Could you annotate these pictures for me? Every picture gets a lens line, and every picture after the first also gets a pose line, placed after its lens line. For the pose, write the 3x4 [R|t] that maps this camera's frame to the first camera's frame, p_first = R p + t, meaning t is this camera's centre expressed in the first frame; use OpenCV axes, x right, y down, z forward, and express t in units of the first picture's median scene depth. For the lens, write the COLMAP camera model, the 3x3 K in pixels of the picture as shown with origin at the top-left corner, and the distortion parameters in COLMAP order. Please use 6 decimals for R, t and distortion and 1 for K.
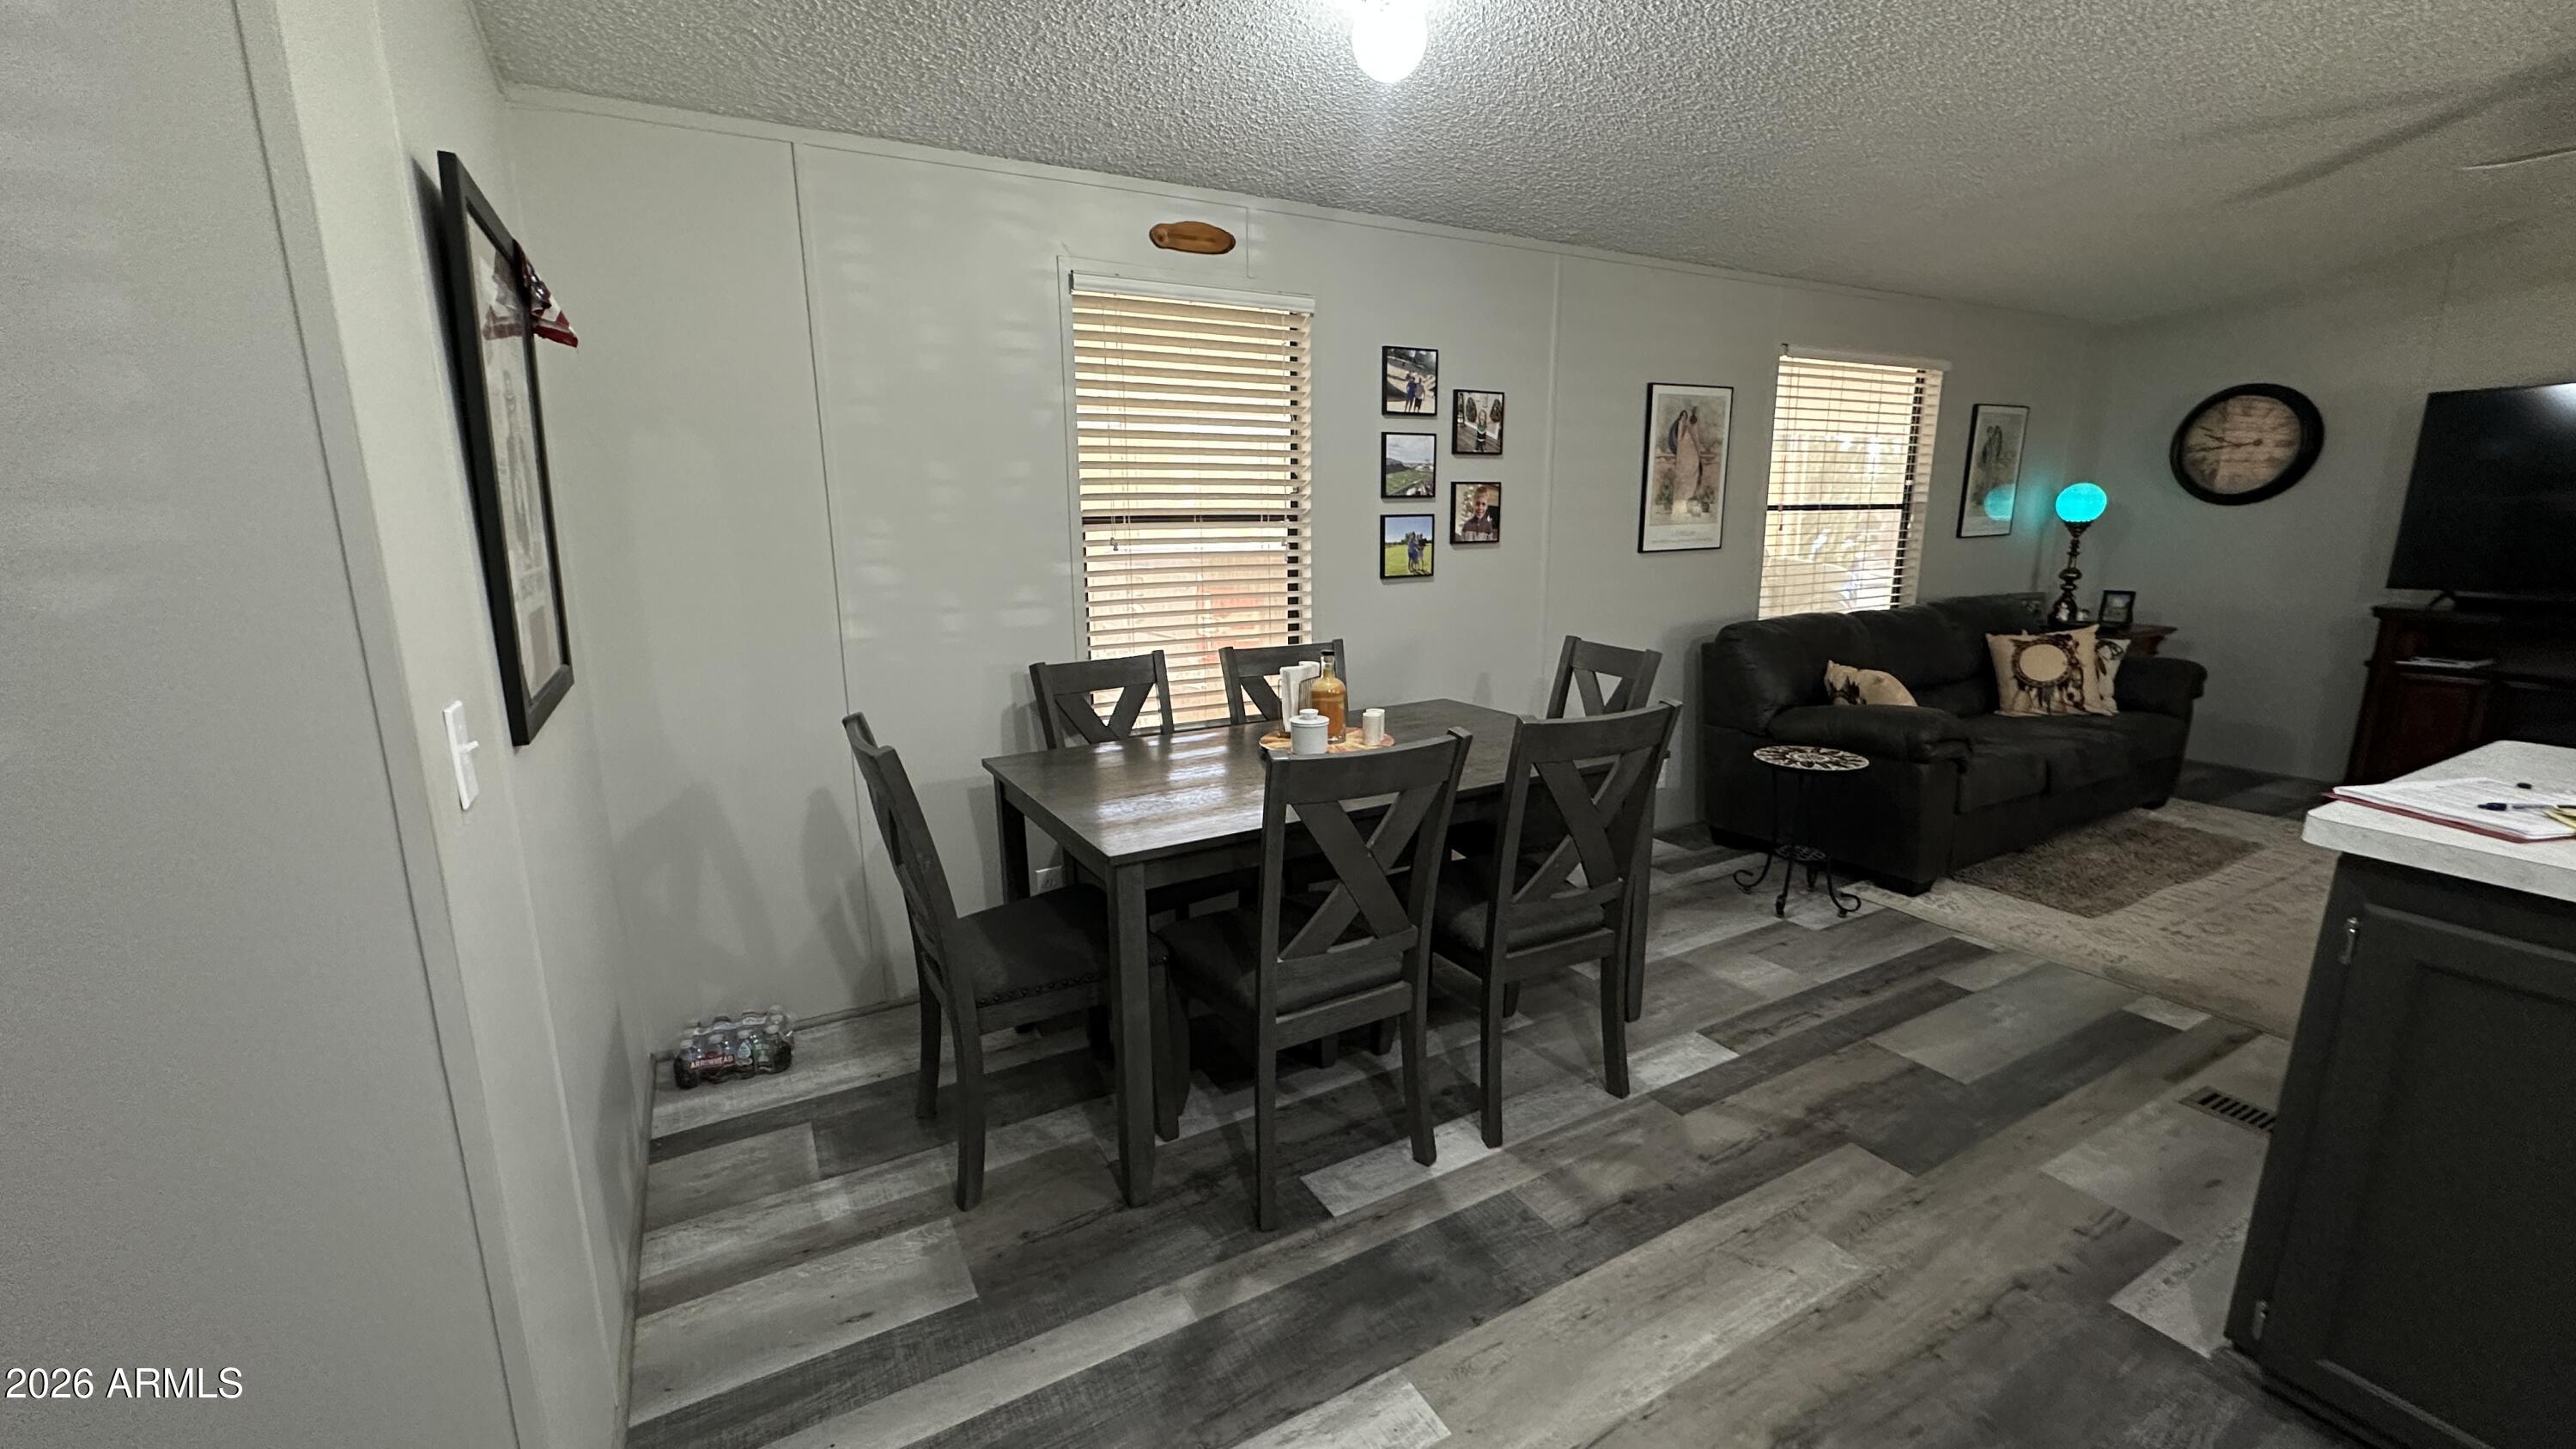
lens RADIAL K [[1024.7, 0, 1290.4], [0, 1024.7, 723.7], [0, 0, 1]] dist [-0.000269, -0.001254]
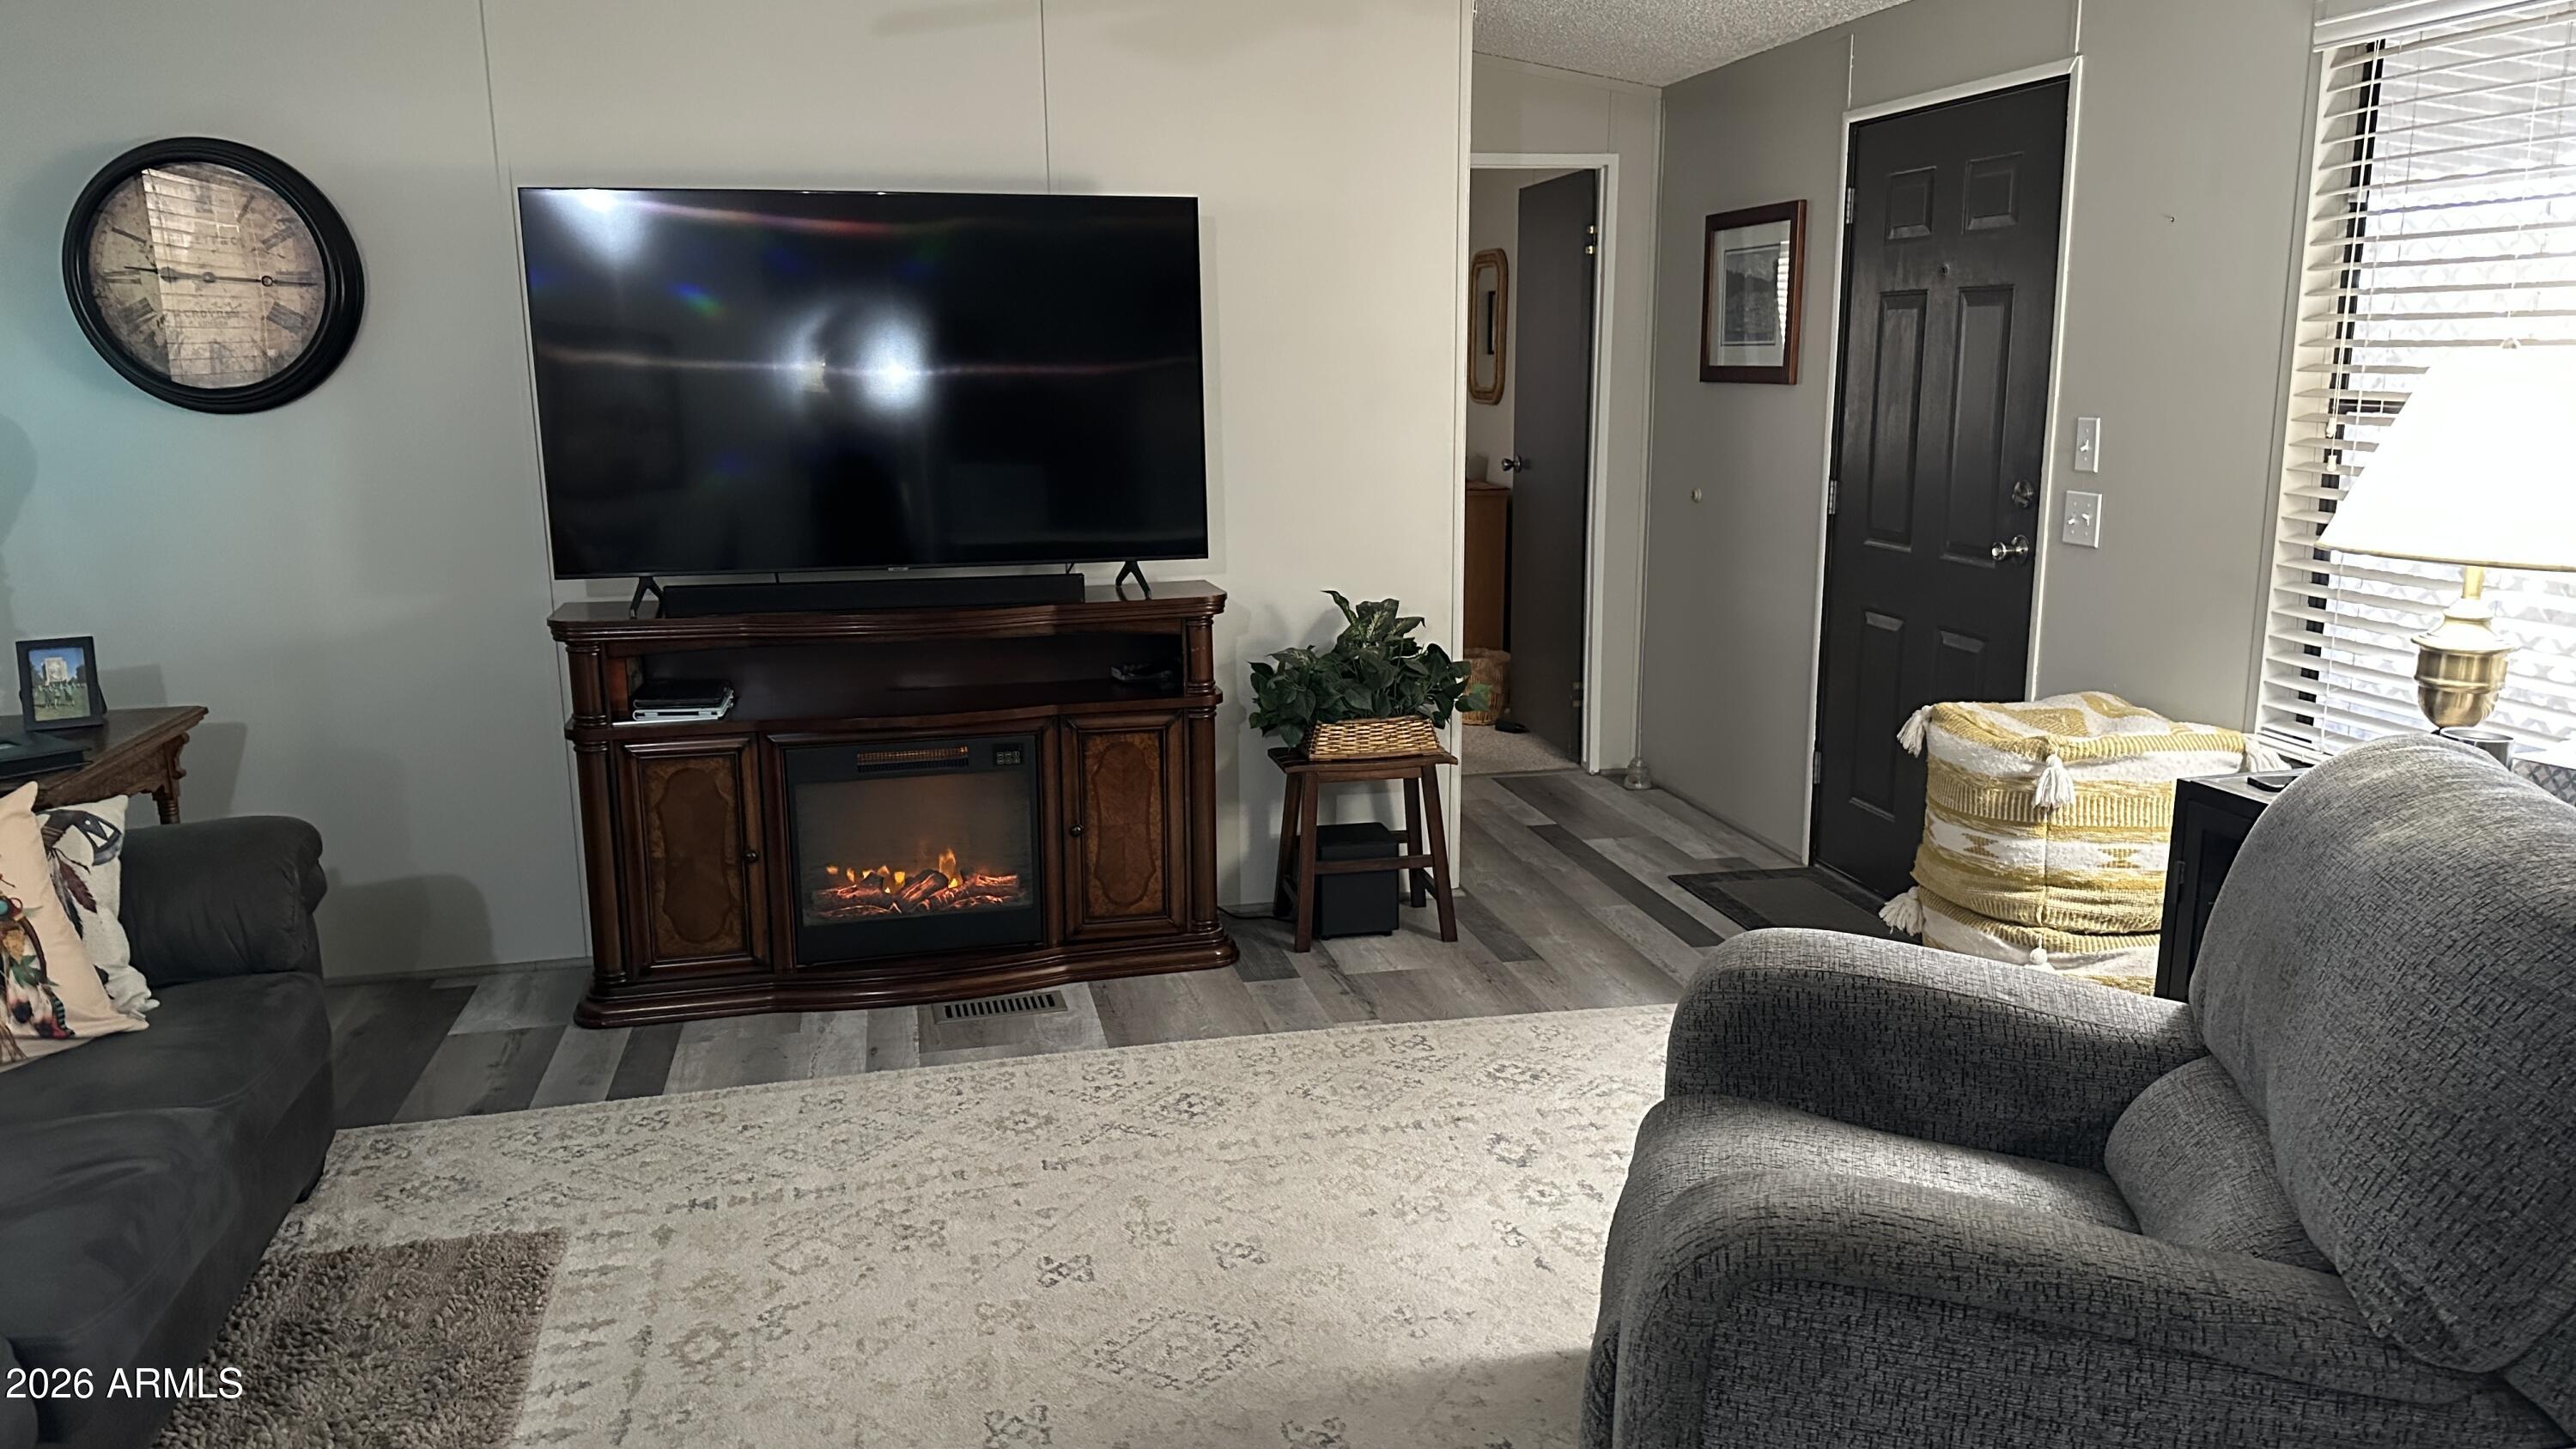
lens RADIAL K [[1797.9, 0, 1297.2], [0, 1797.9, 730.1], [0, 0, 1]] dist [0.081955, -0.108277]
pose [[0.281563, -0.187750, 0.940995, 0.431533], [0.203986, 0.969966, 0.132494, -0.139615], [-0.937610, 0.154644, 0.311405, 0.526212]]
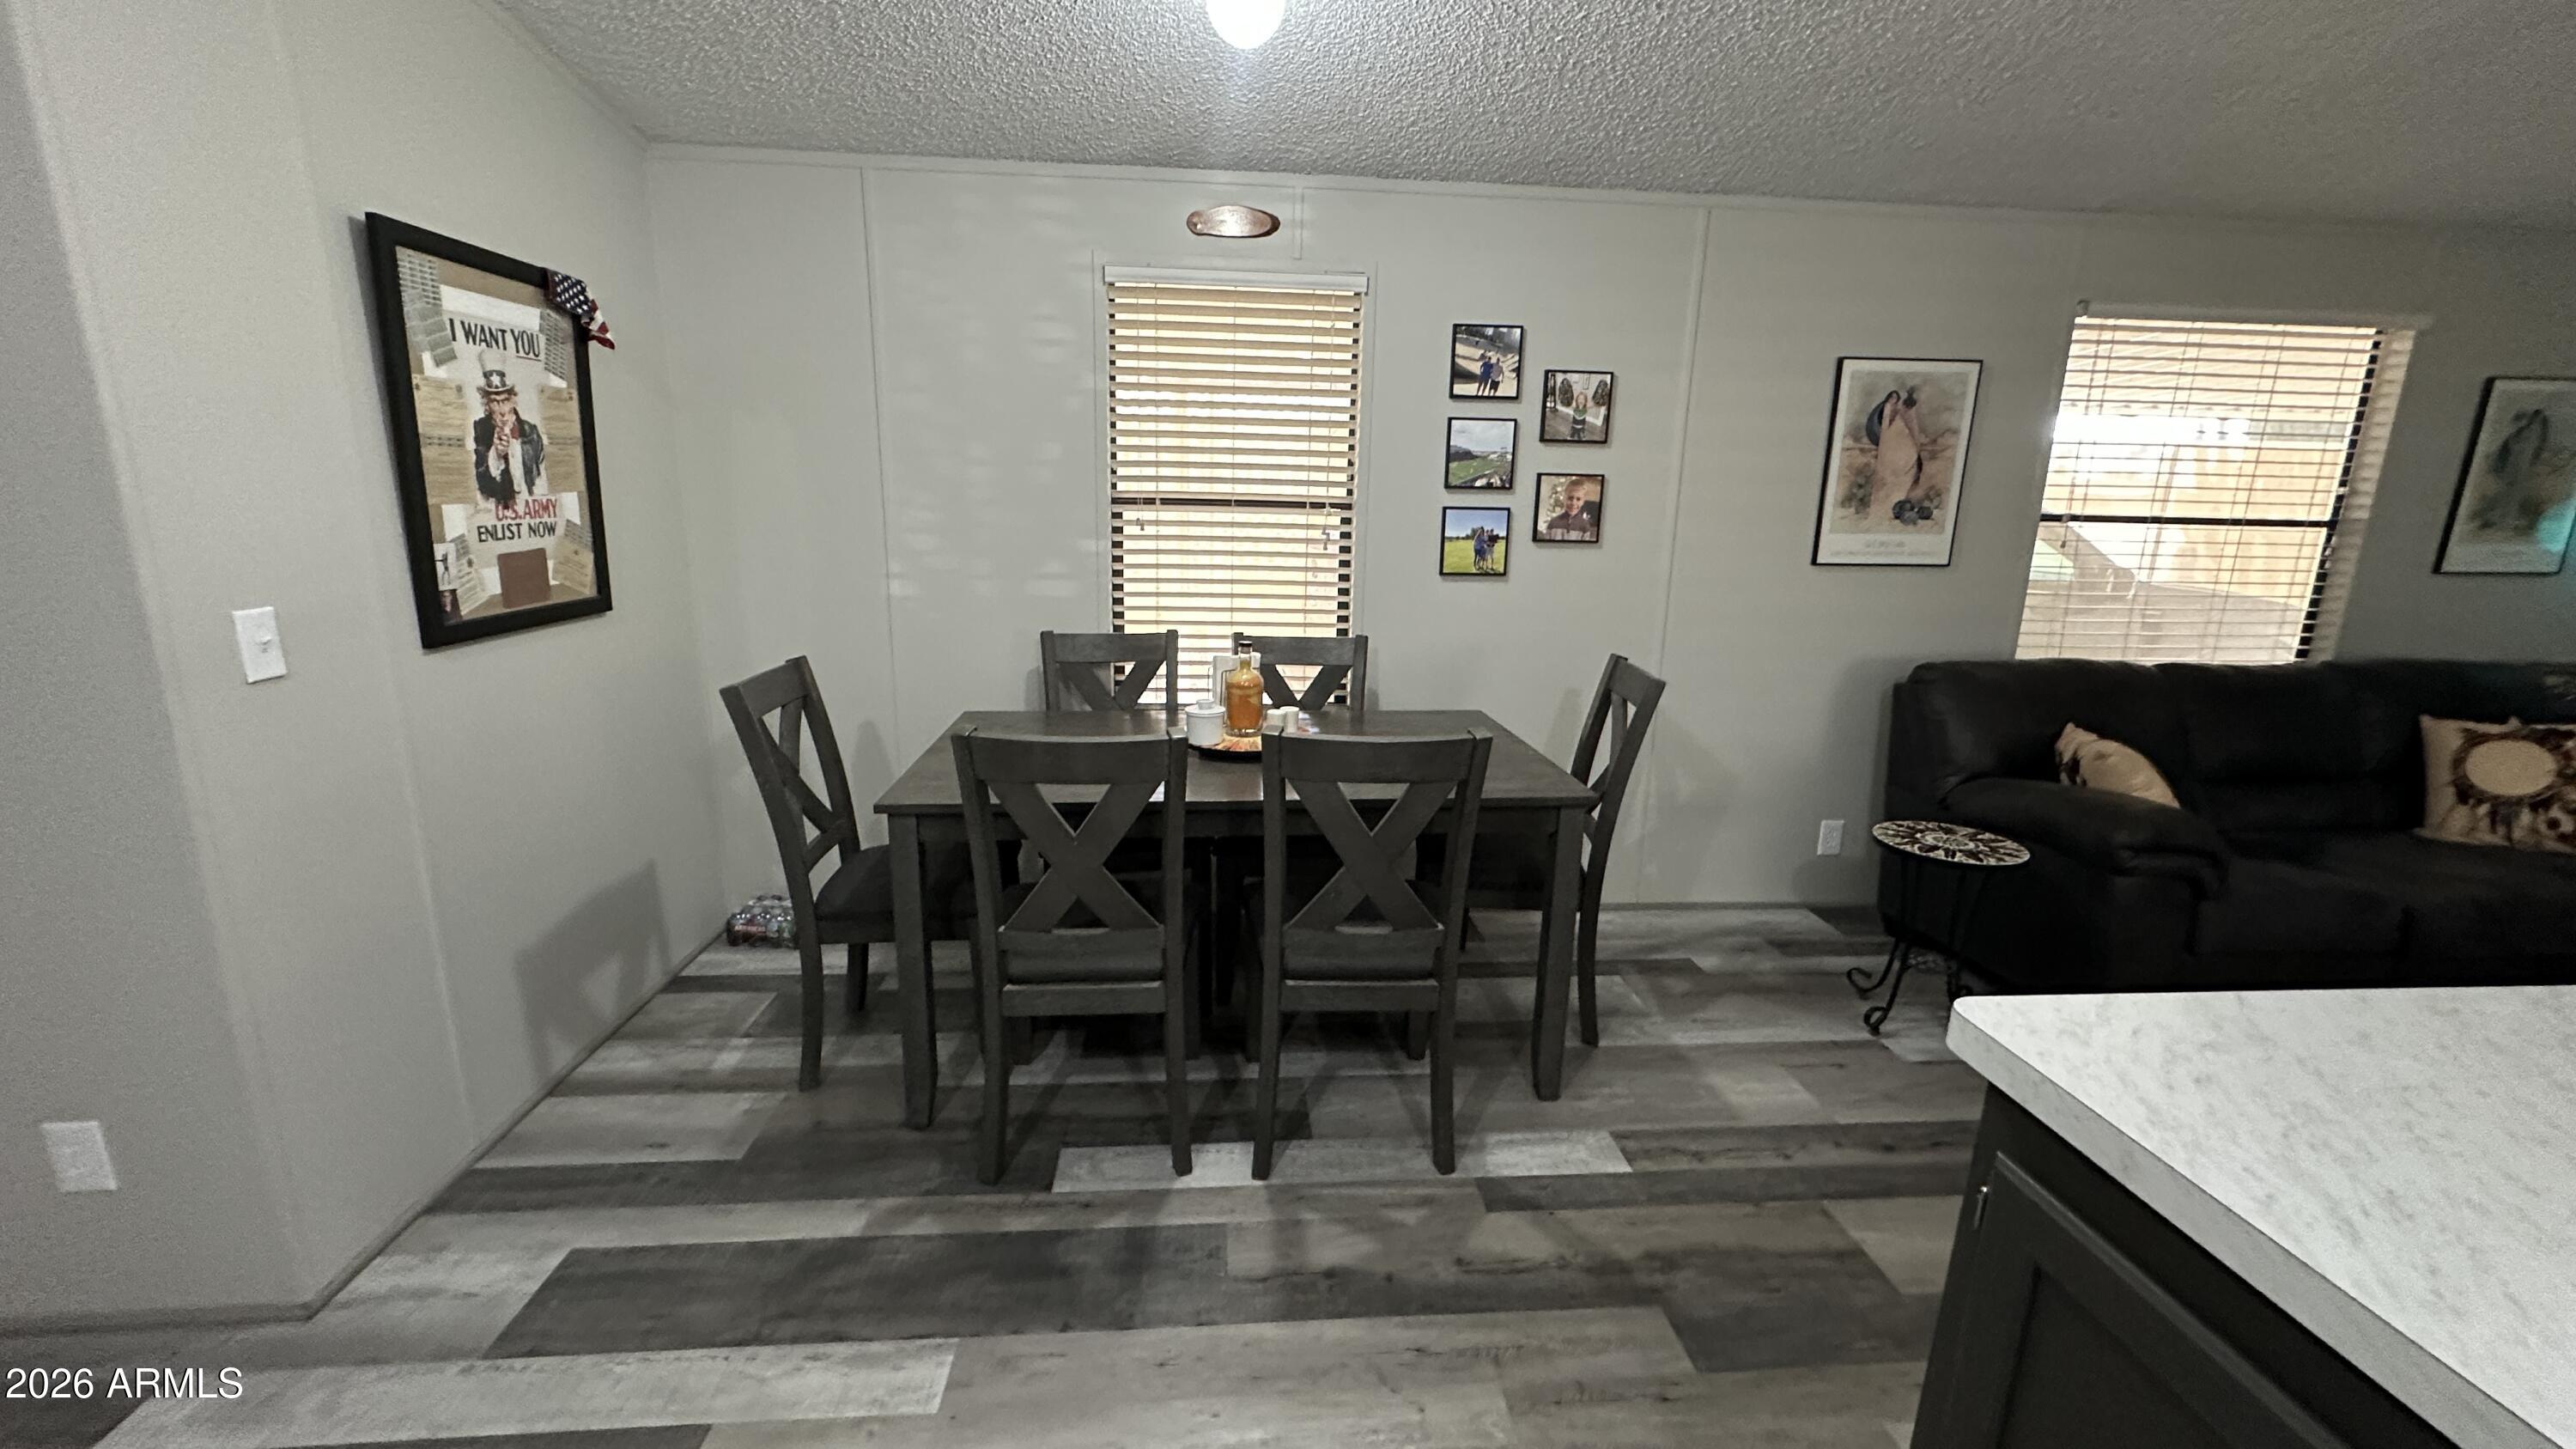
lens RADIAL K [[1024.7, 0, 1287.8], [0, 1024.7, 726.4], [0, 0, 1]] dist [-0.000269, -0.001254]
pose [[0.908548, 0.122961, -0.399277, 0.354229], [-0.115990, 0.992376, 0.041679, -0.027848], [0.401357, 0.008445, 0.915883, 0.091815]]
